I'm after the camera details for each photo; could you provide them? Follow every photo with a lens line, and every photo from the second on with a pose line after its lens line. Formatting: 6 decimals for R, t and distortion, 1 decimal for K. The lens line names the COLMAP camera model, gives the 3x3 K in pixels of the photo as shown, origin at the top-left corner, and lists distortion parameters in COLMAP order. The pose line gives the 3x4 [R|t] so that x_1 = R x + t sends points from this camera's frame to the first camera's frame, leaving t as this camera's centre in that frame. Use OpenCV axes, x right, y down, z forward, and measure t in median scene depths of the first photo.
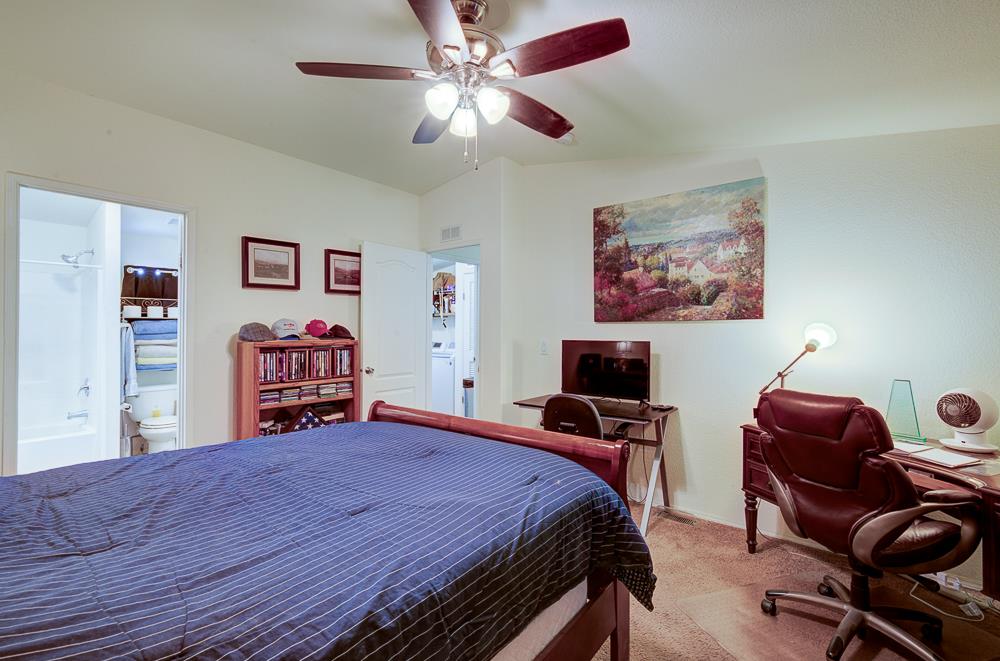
lens RADIAL K [[439.1, 0, 501.0], [0, 439.1, 327.3], [0, 0, 1]] dist [-0.001205, 0.000042]
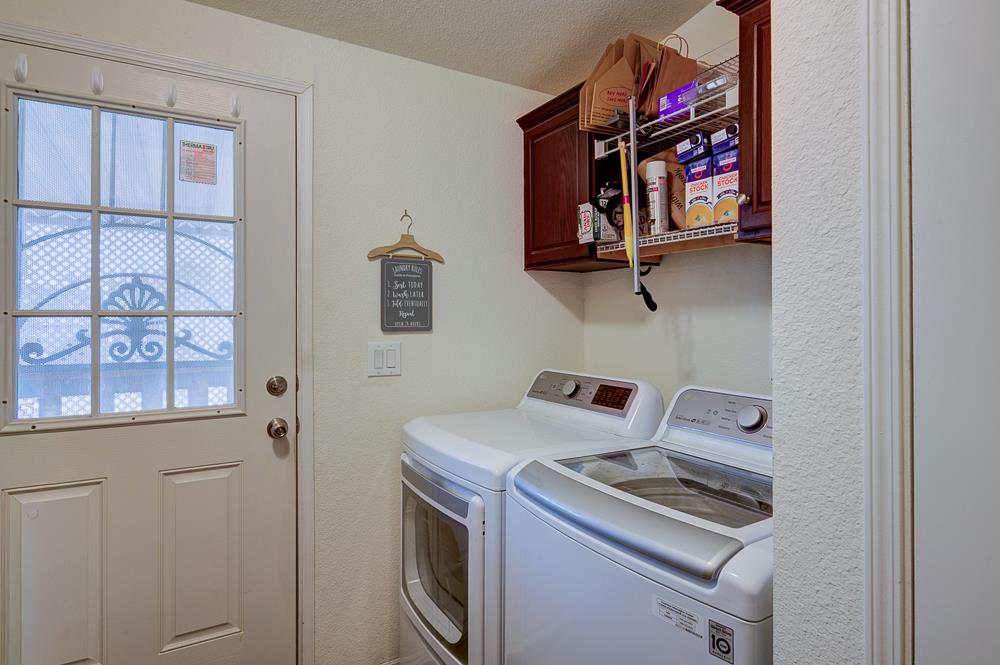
lens RADIAL K [[553.3, 0, 497.0], [0, 553.3, 328.2], [0, 0, 1]] dist [0.001122, 0.000044]
pose [[0.932012, -0.004152, -0.362403, -0.116977], [0.006659, 0.999962, 0.005670, 0.008116], [0.362366, -0.007698, 0.932004, 0.857918]]
